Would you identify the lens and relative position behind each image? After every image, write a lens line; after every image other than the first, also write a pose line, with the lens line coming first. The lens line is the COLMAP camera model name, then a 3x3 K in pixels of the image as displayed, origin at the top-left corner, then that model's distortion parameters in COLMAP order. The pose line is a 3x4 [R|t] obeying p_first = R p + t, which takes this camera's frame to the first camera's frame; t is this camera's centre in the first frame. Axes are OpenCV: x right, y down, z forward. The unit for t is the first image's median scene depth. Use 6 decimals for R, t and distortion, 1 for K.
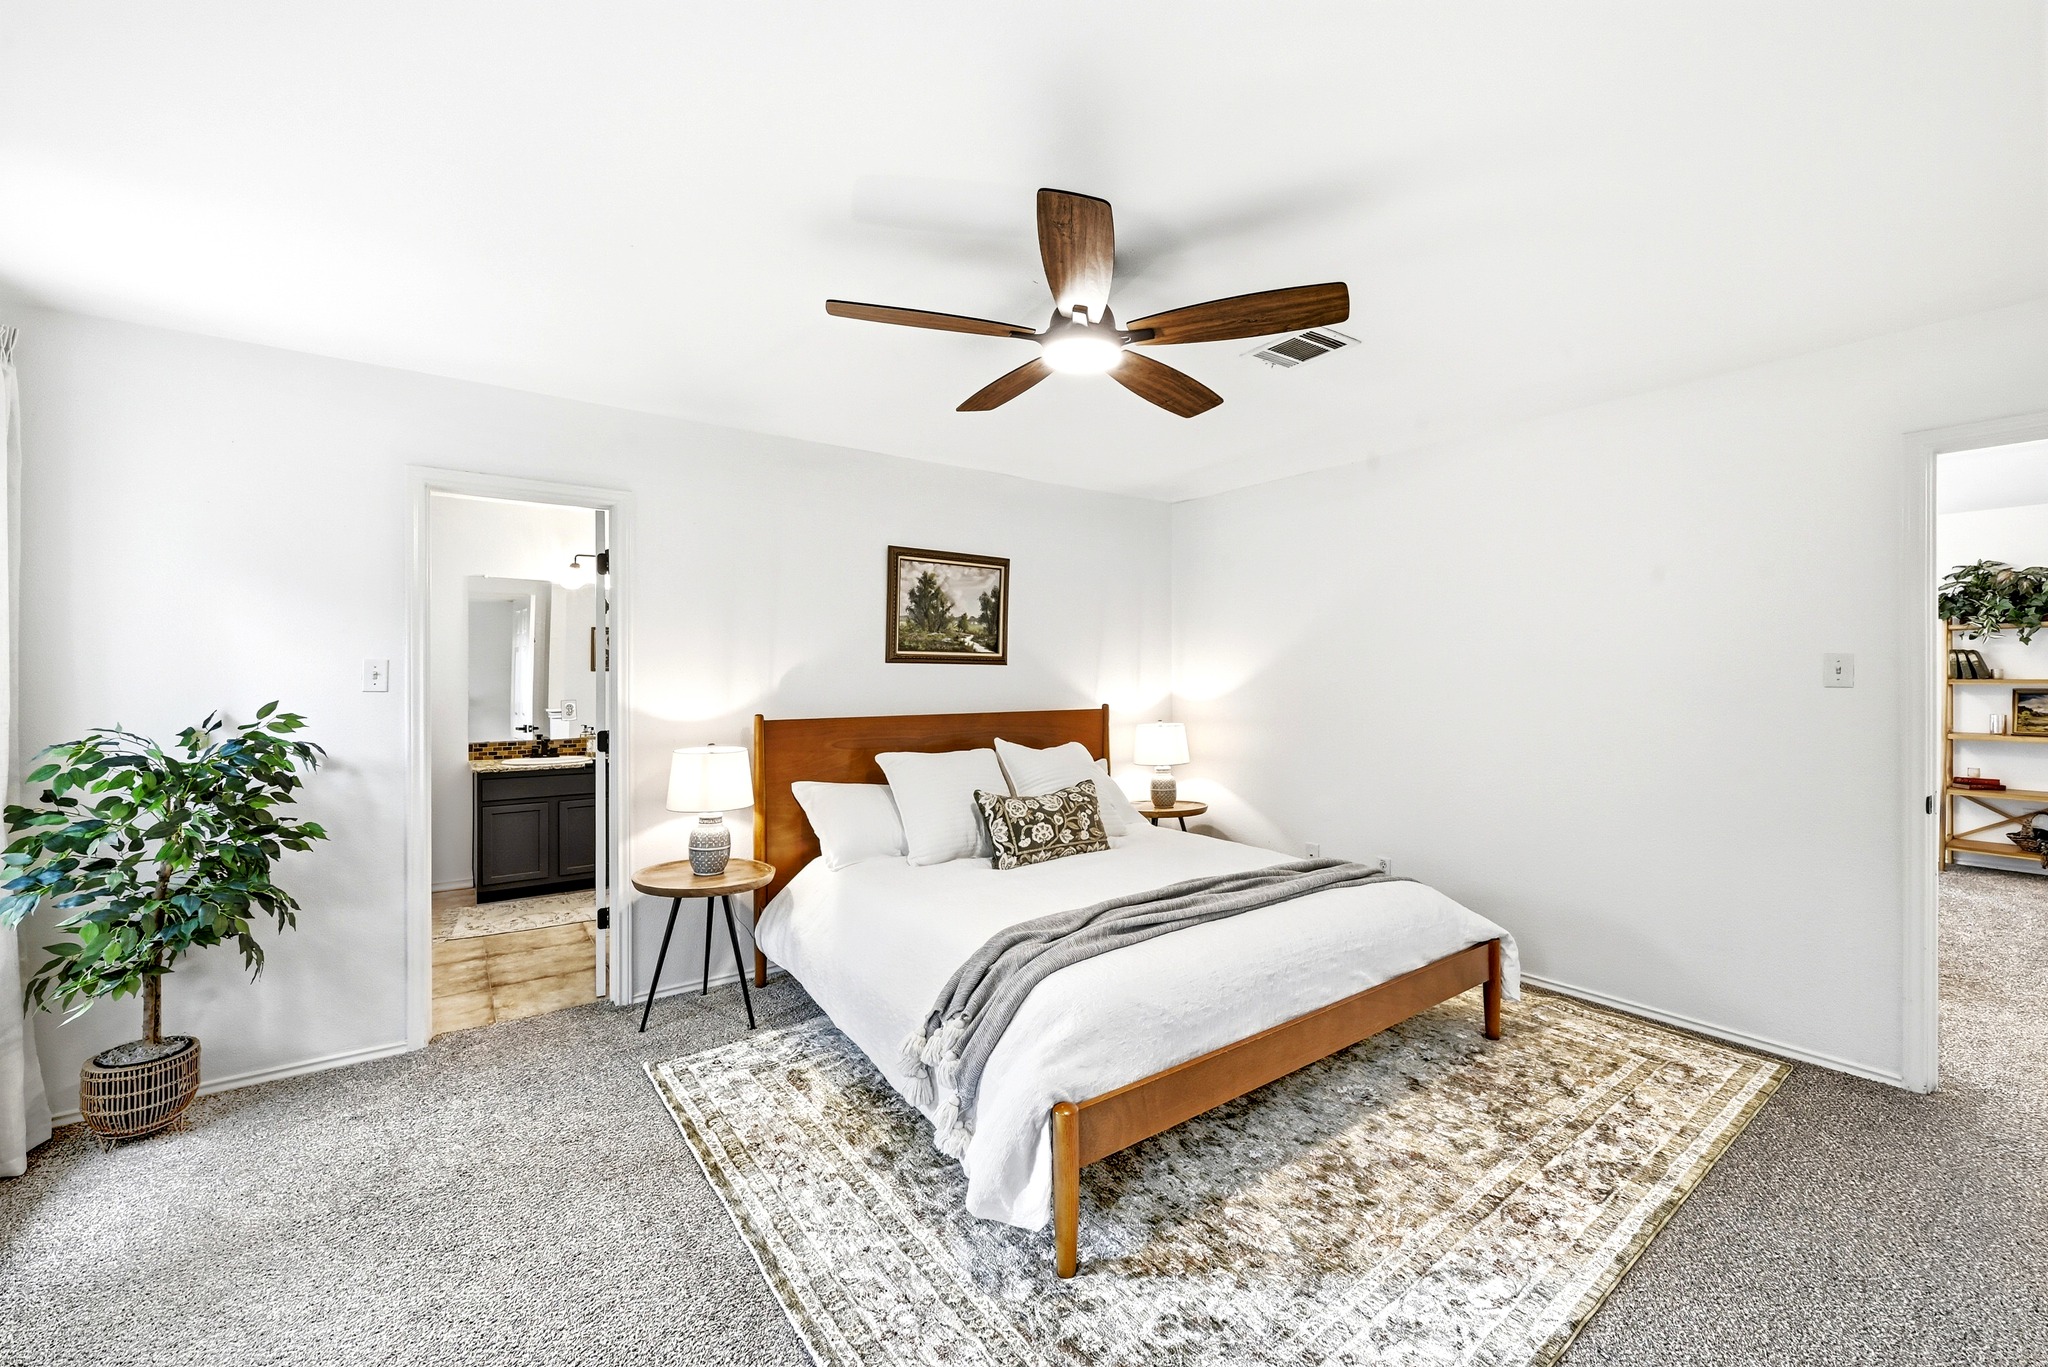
lens RADIAL K [[818.2, 0, 1028.1], [0, 818.2, 679.0], [0, 0, 1]] dist [0.001131, -0.000106]
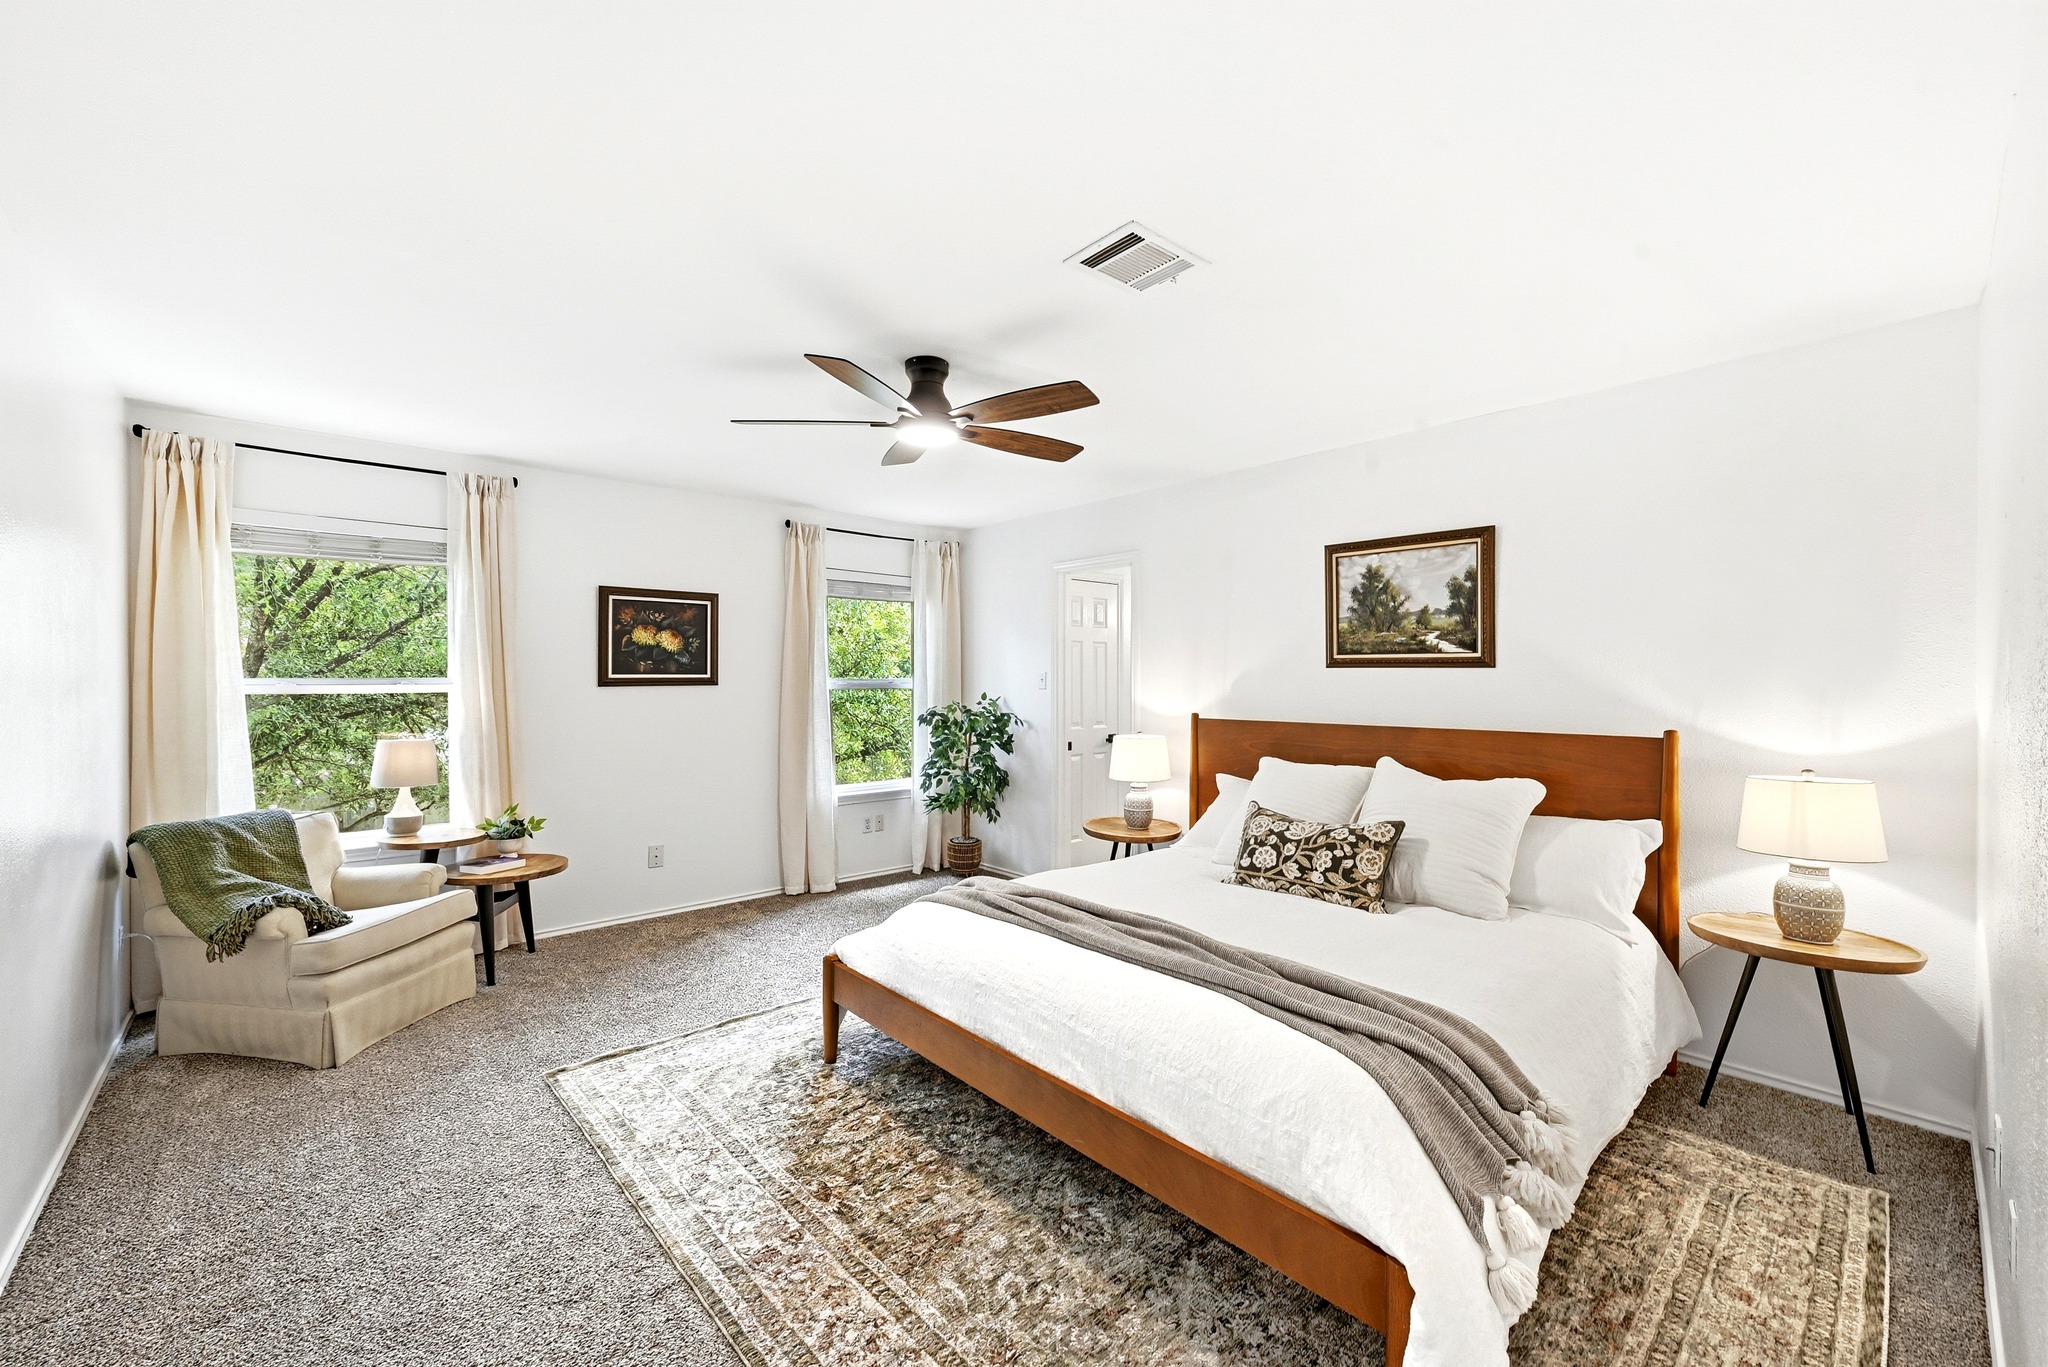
lens RADIAL K [[818.2, 0, 1028.1], [0, 818.2, 679.0], [0, 0, 1]] dist [0.001131, -0.000106]
pose [[0.110556, 0.001365, -0.993869, 0.714878], [-0.004264, 0.999991, 0.000899, -0.005796], [0.993861, 0.004139, 0.110561, 0.523544]]
